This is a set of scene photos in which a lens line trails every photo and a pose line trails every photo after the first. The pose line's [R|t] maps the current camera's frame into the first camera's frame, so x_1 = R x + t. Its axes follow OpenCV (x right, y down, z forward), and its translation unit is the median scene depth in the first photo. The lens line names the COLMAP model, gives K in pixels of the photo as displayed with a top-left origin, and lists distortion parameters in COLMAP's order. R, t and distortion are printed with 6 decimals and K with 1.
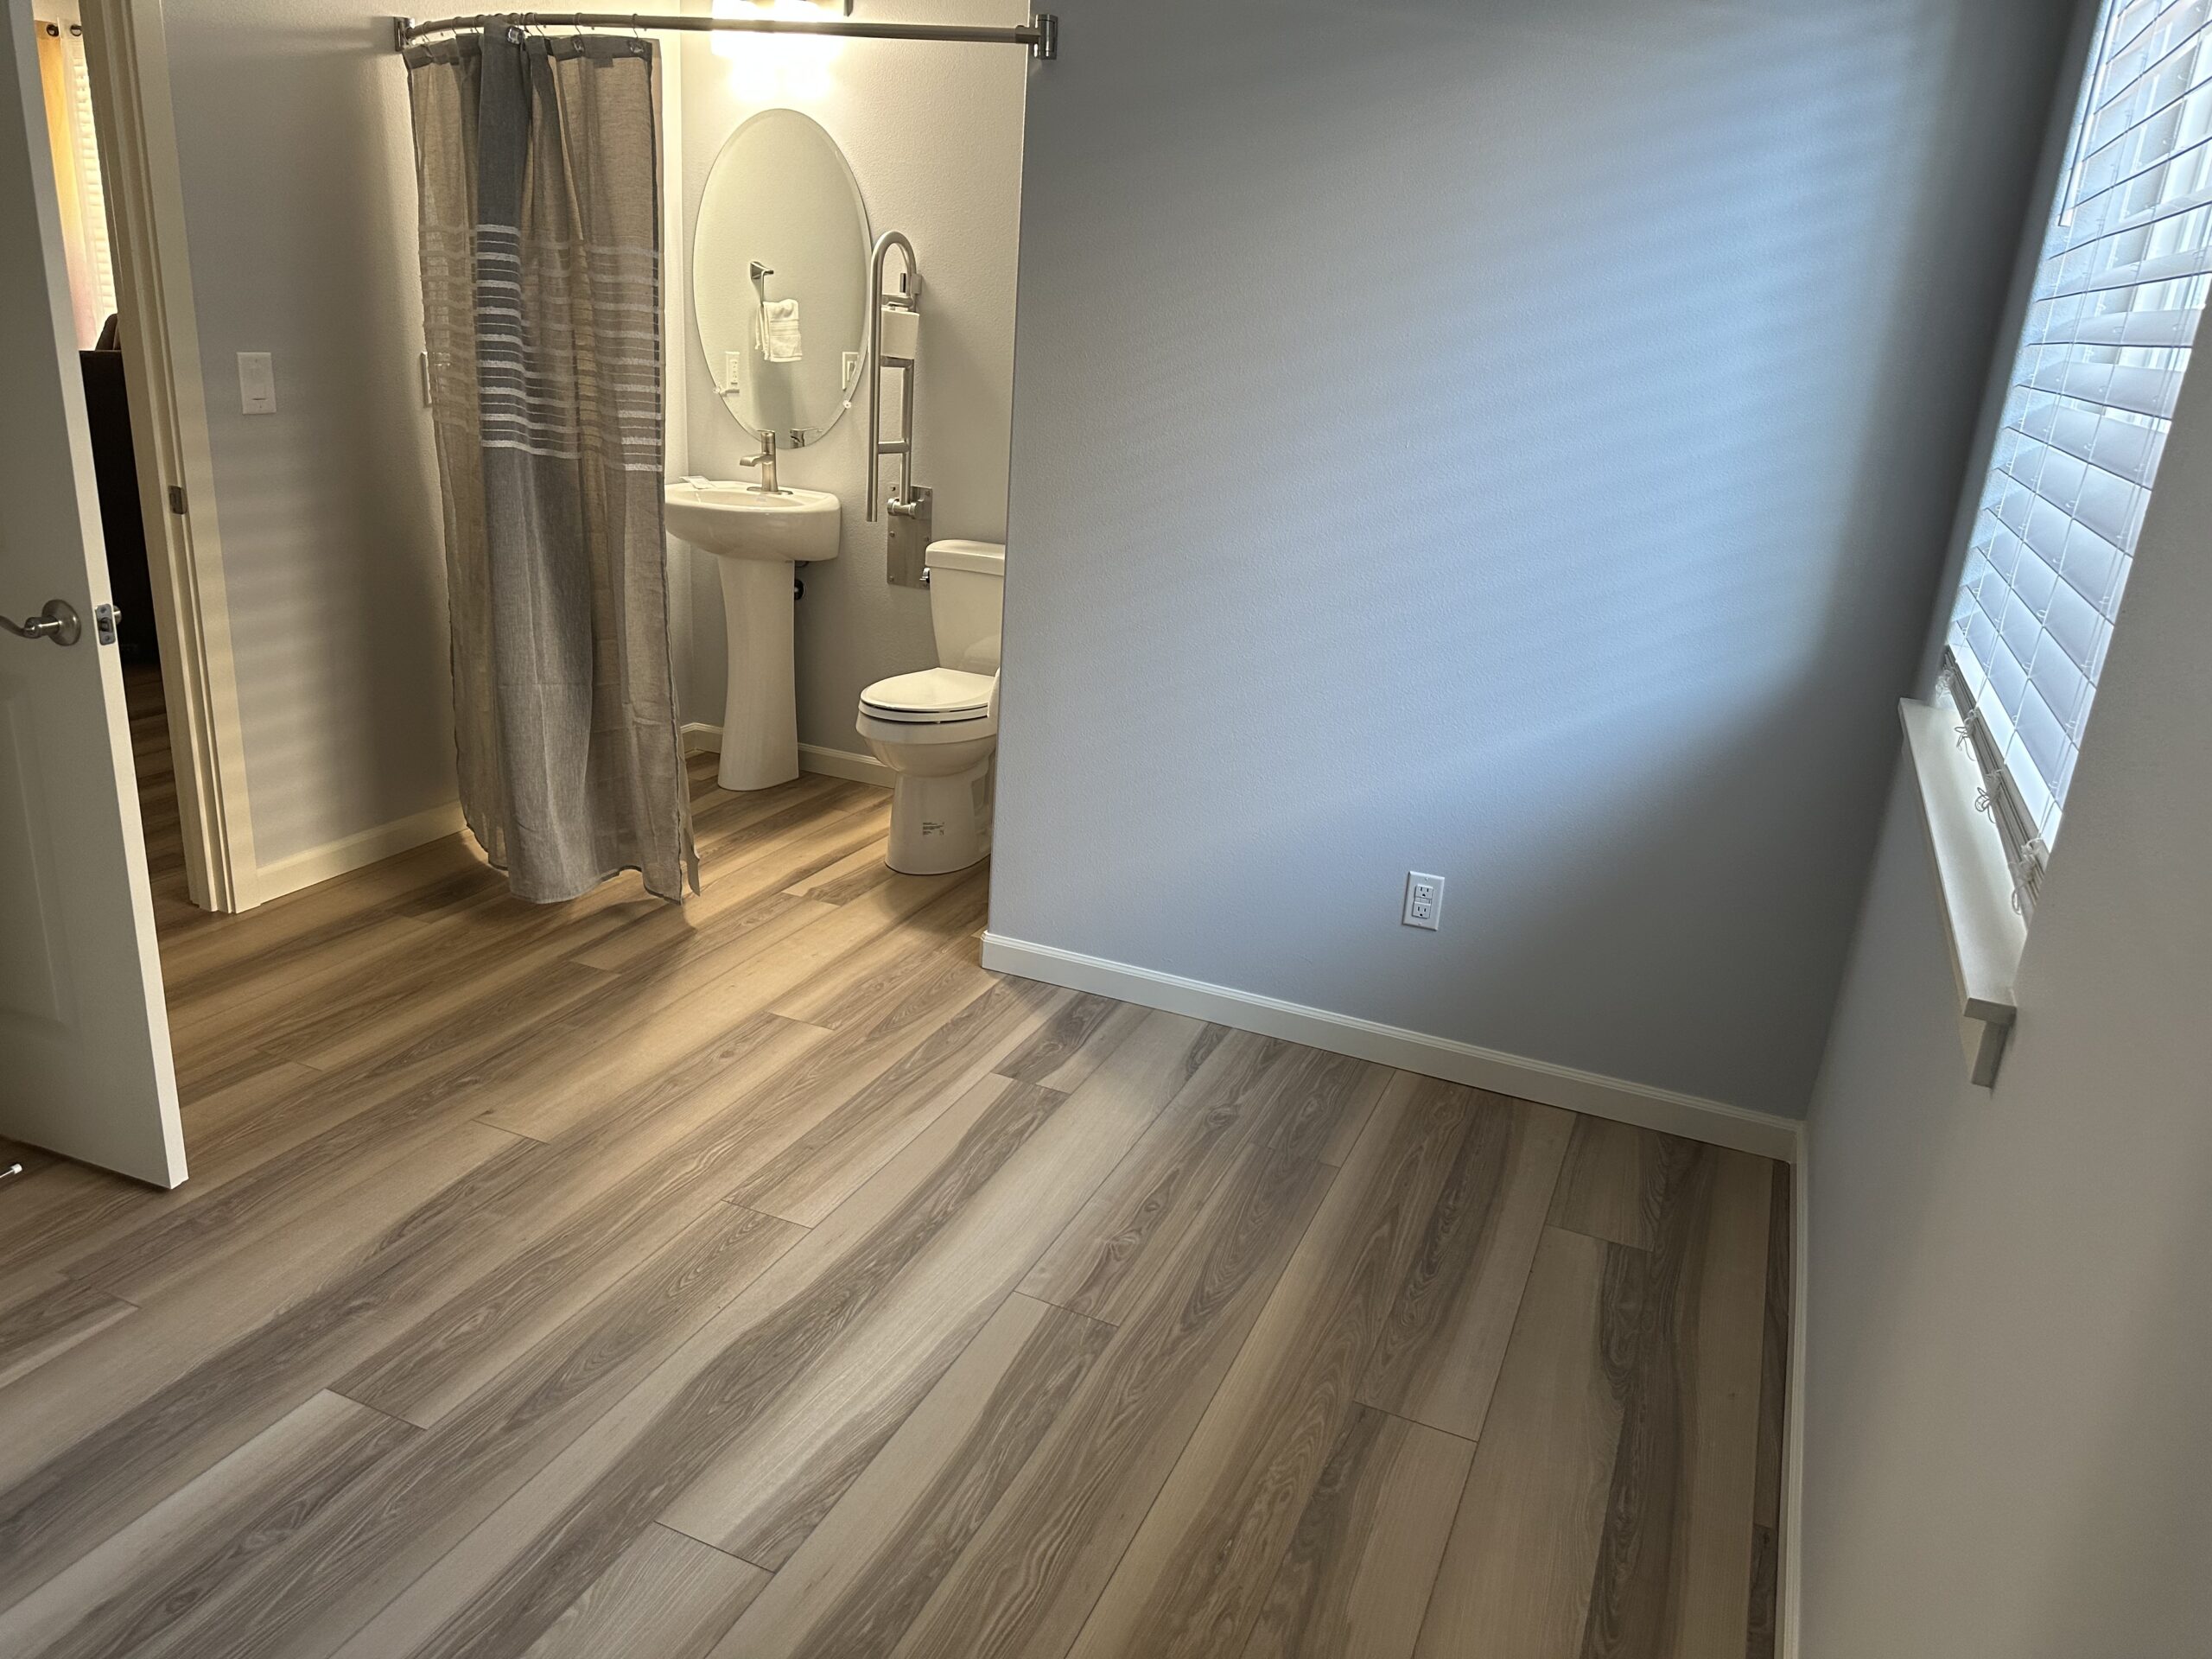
lens RADIAL K [[1595.7, 0, 1106.0], [0, 1595.7, 829.5], [0, 0, 1]] dist [-0.006561, -0.002139]
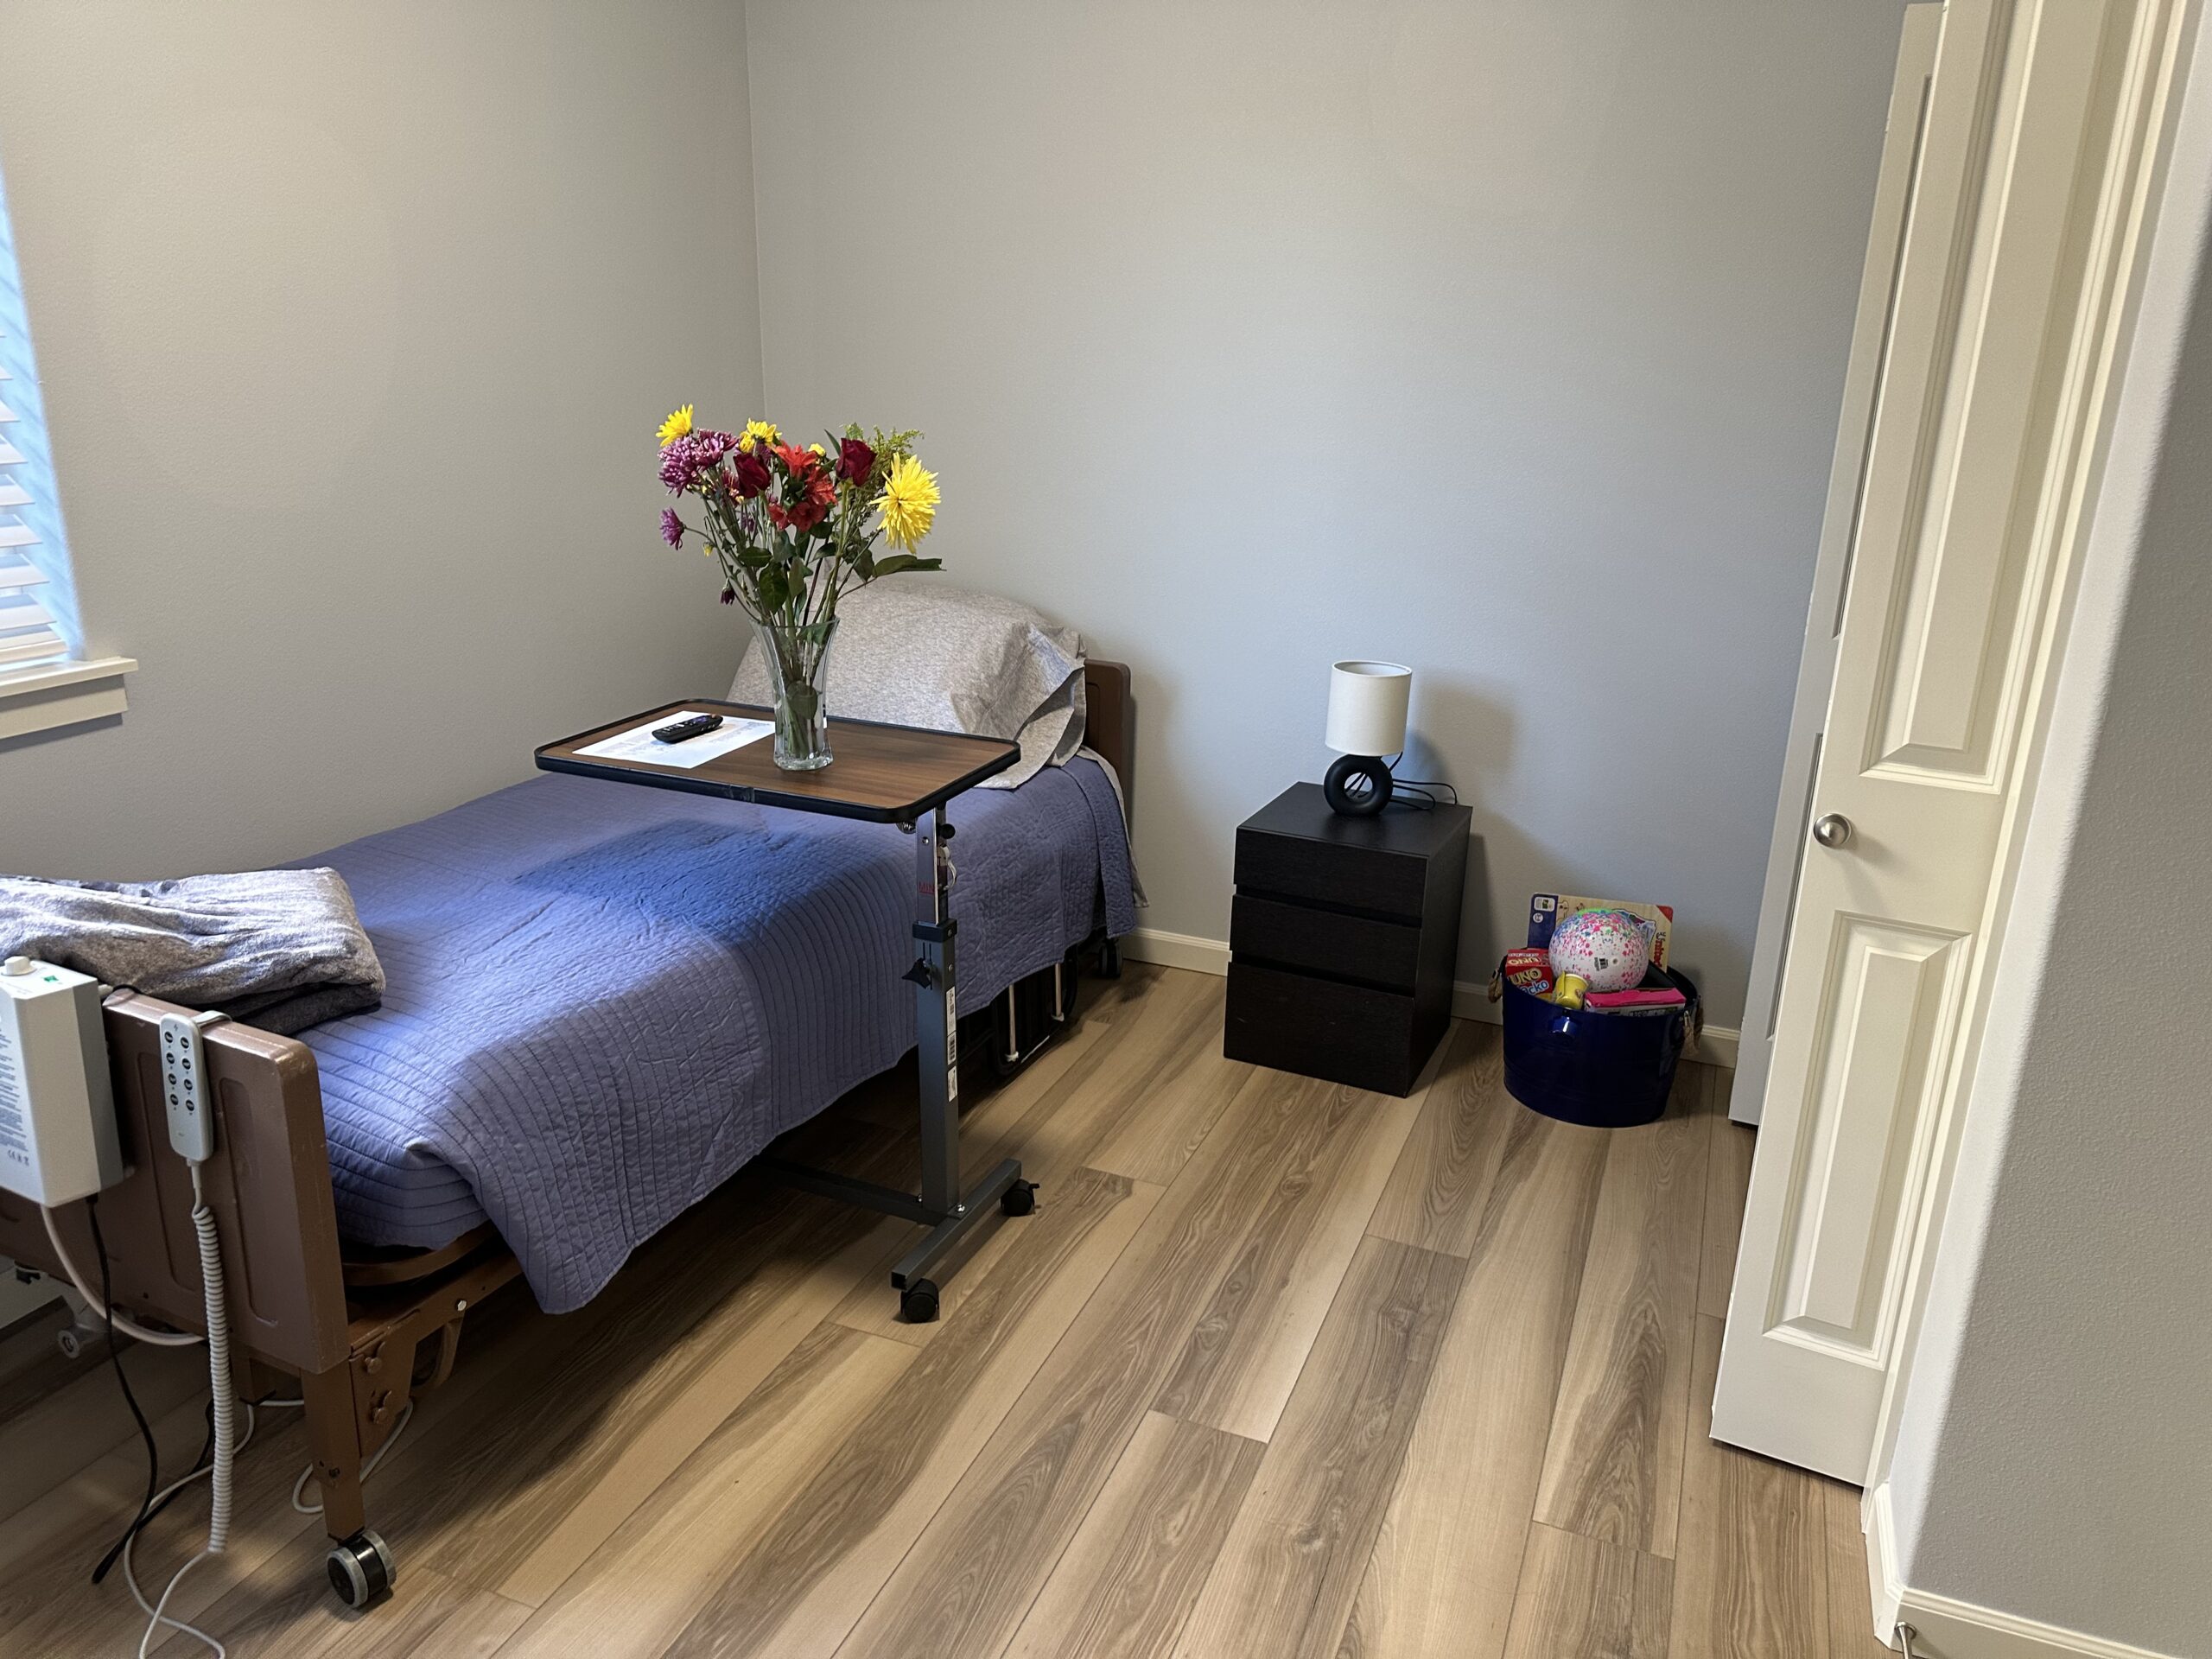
lens RADIAL K [[1595.7, 0, 1106.0], [0, 1595.7, 829.5], [0, 0, 1]] dist [-0.006561, -0.002139]
pose [[-0.995038, -0.086859, -0.048521, -0.434695], [-0.098741, 0.802273, 0.588735, -0.818742], [-0.012210, 0.590605, -0.806869, 2.312777]]
